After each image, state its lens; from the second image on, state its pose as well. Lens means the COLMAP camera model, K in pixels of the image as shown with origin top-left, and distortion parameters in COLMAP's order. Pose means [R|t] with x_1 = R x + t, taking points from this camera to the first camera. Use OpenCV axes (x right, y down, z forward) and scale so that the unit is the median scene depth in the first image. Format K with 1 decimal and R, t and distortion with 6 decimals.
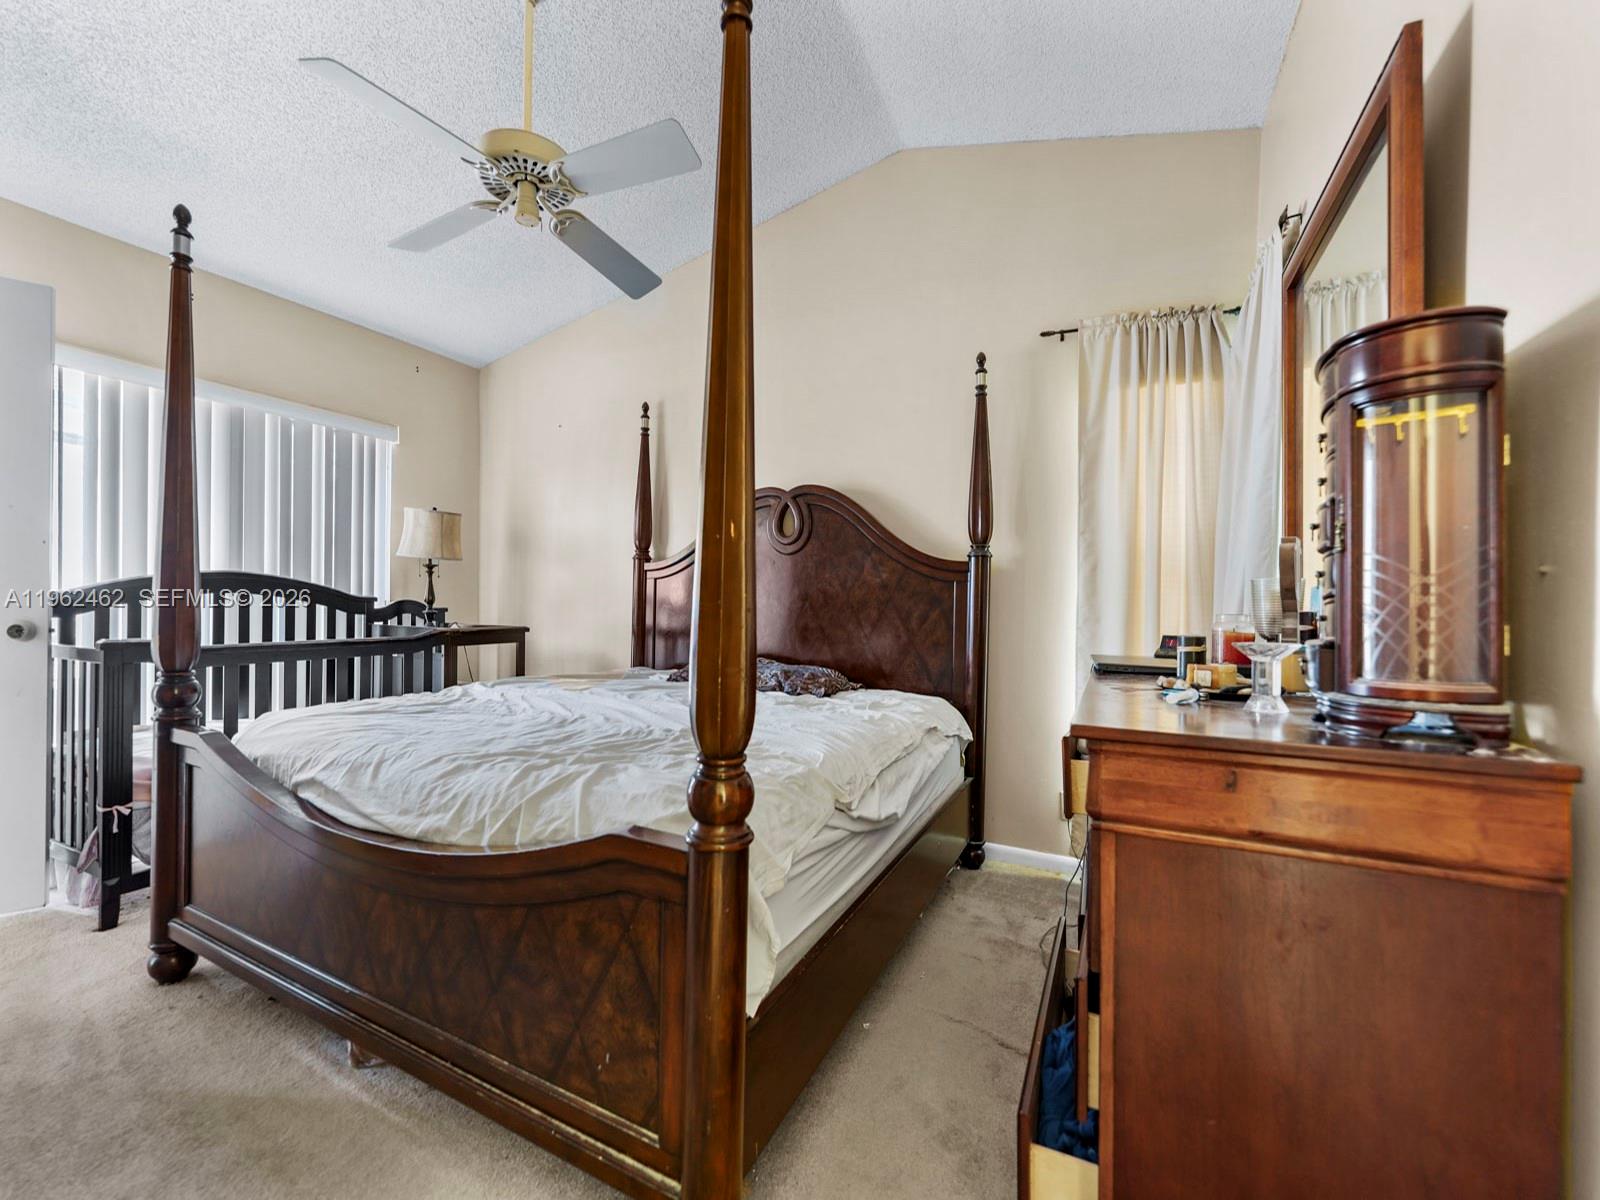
lens RADIAL K [[660.9, 0, 800.0], [0, 660.9, 600.0], [0, 0, 1]] dist [-0.000342, -0.000063]
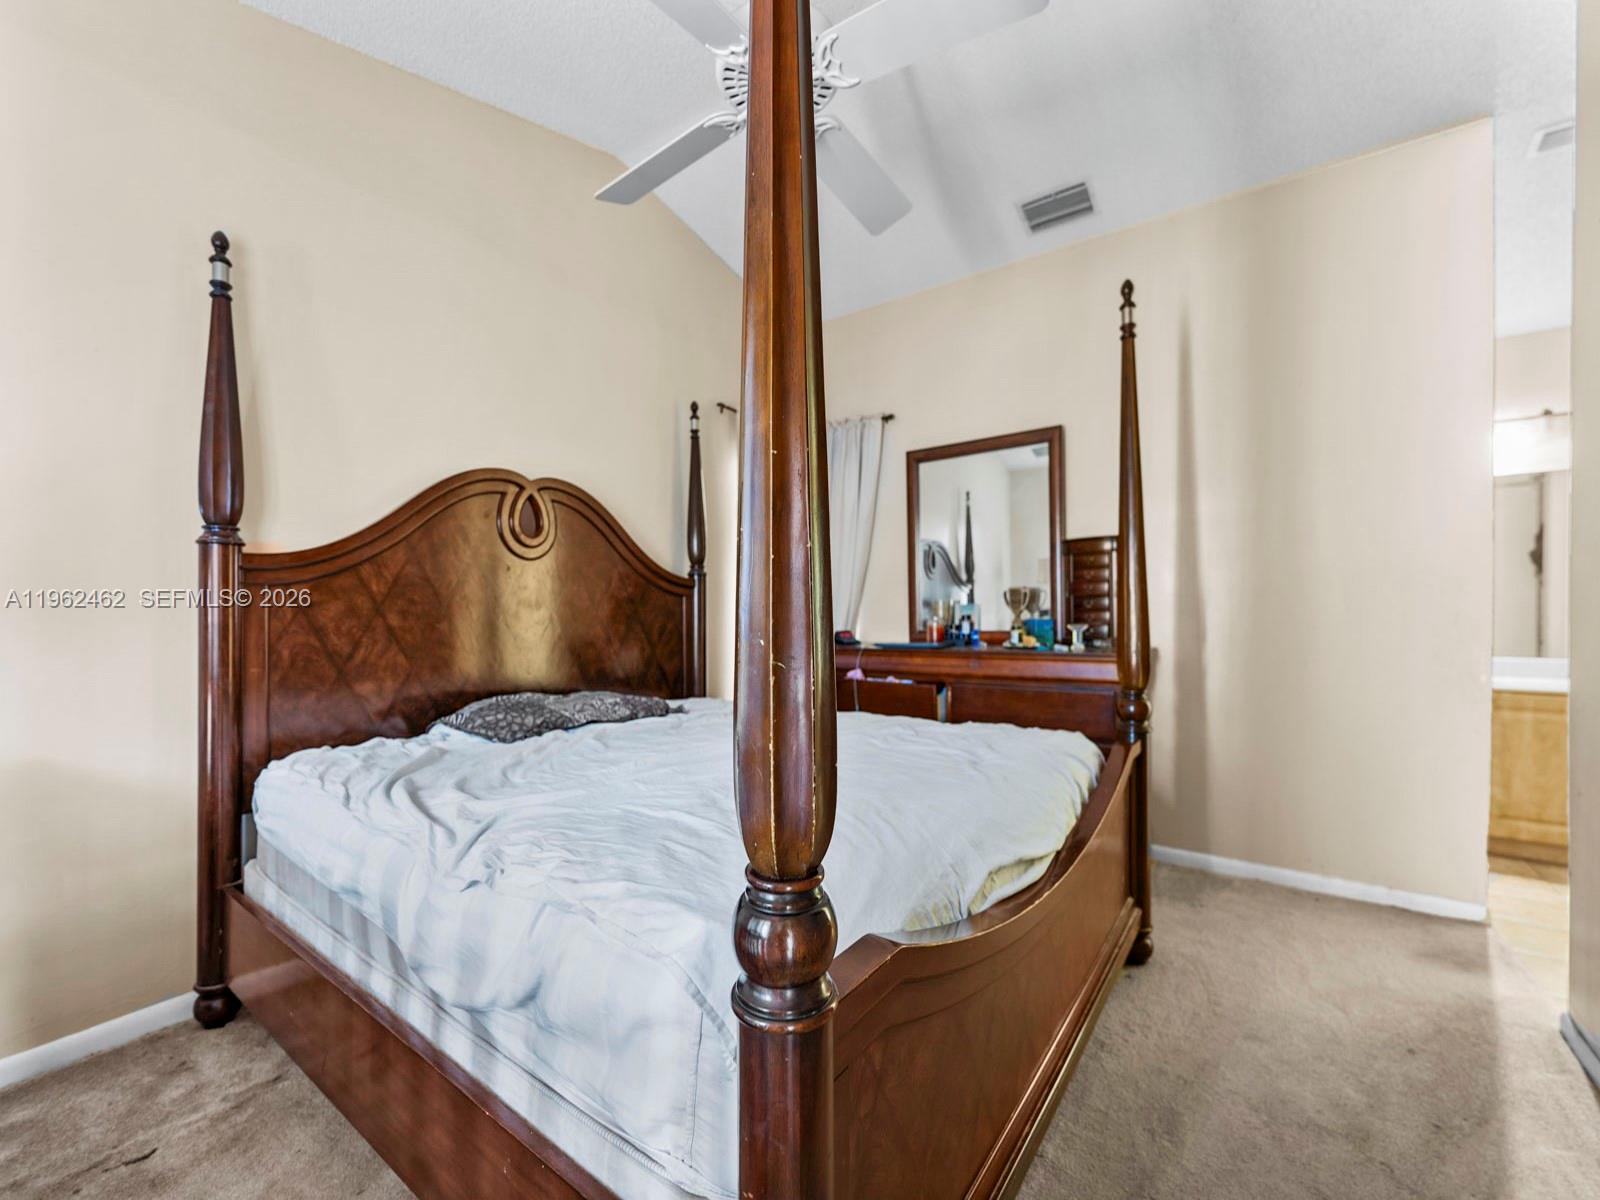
lens RADIAL K [[660.9, 0, 800.0], [0, 660.9, 600.0], [0, 0, 1]] dist [-0.000342, -0.000063]
pose [[0.174179, -0.000436, 0.984714, -0.814950], [-0.000198, 1.000000, 0.000477, -0.022013], [-0.984714, -0.000278, 0.174179, 0.586944]]
